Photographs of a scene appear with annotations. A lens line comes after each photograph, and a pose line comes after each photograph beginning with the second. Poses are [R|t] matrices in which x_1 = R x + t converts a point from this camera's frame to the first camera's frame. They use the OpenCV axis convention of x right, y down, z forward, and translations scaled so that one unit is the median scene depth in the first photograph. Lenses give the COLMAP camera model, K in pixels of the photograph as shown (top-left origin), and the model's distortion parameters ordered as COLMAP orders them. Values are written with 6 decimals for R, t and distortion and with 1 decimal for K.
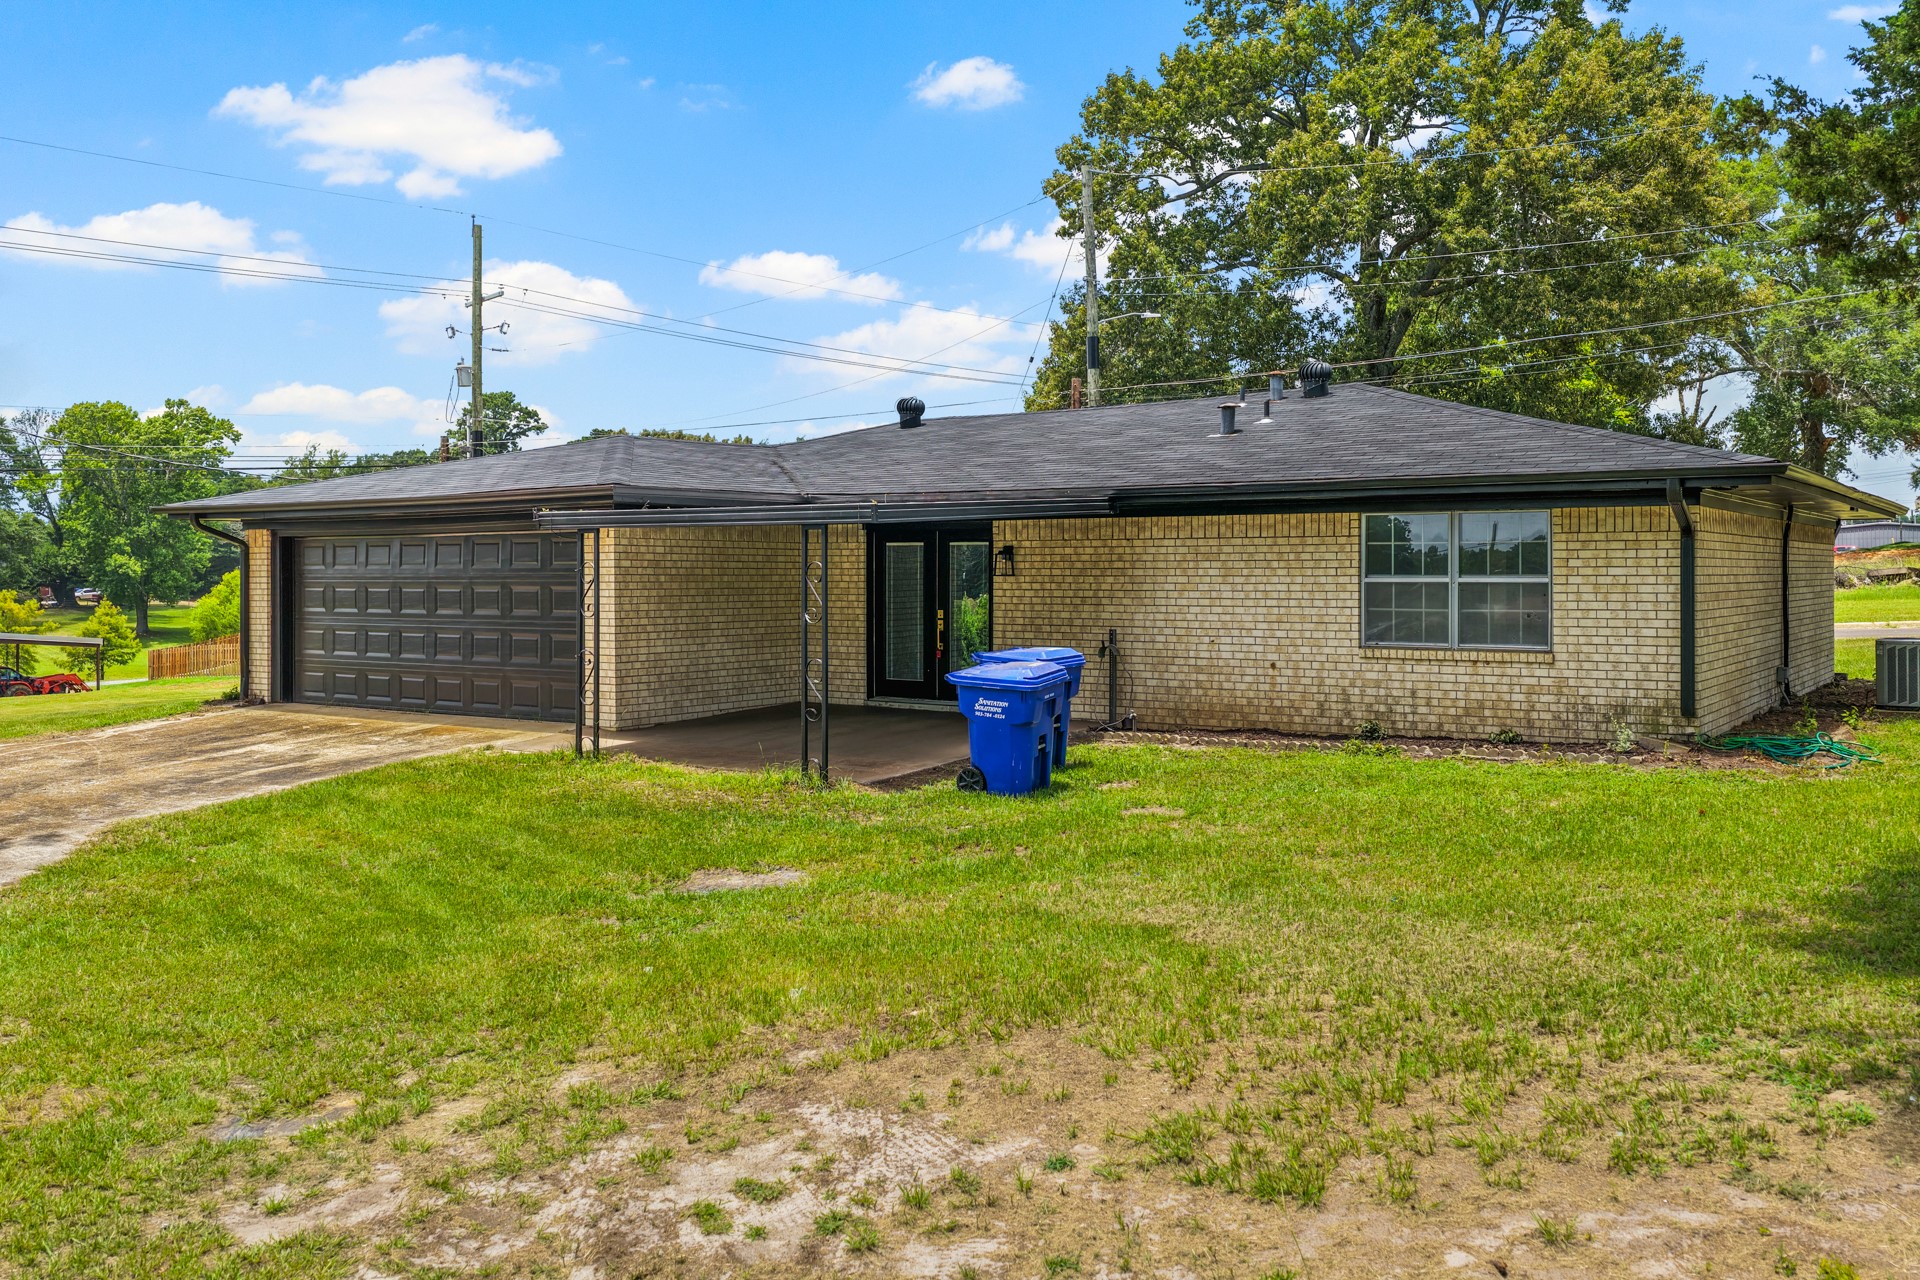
lens RADIAL K [[1592.5, 0, 960.0], [0, 1592.5, 640.0], [0, 0, 1]] dist [-0.124489, -0.000241]
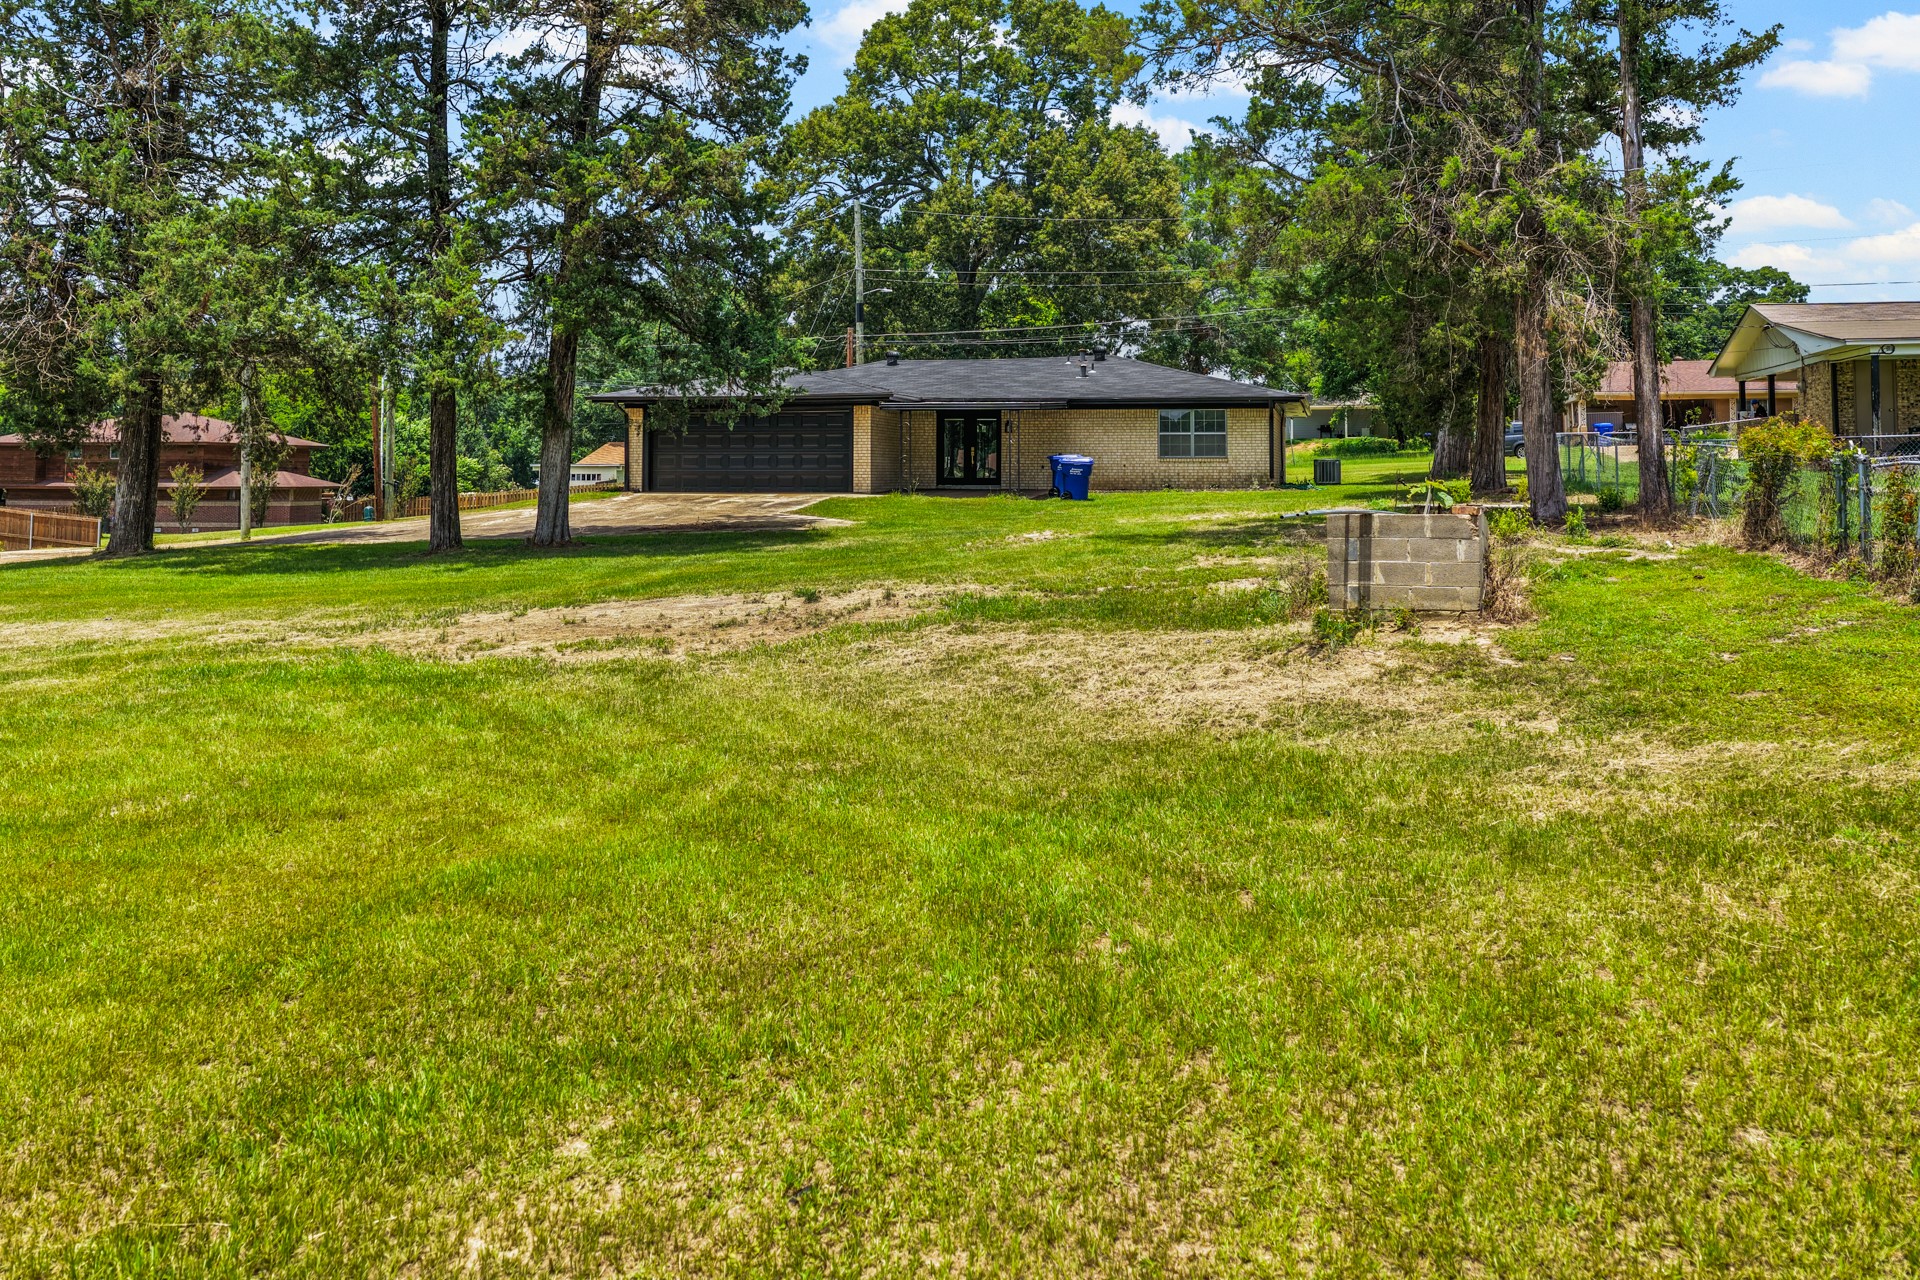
lens RADIAL K [[1592.5, 0, 960.0], [0, 1592.5, 640.0], [0, 0, 1]] dist [-0.124489, -0.000241]
pose [[0.917411, -0.033184, 0.396555, -0.891883], [0.009419, 0.998049, 0.061728, 0.111717], [-0.397829, -0.052895, 0.915933, -1.087137]]
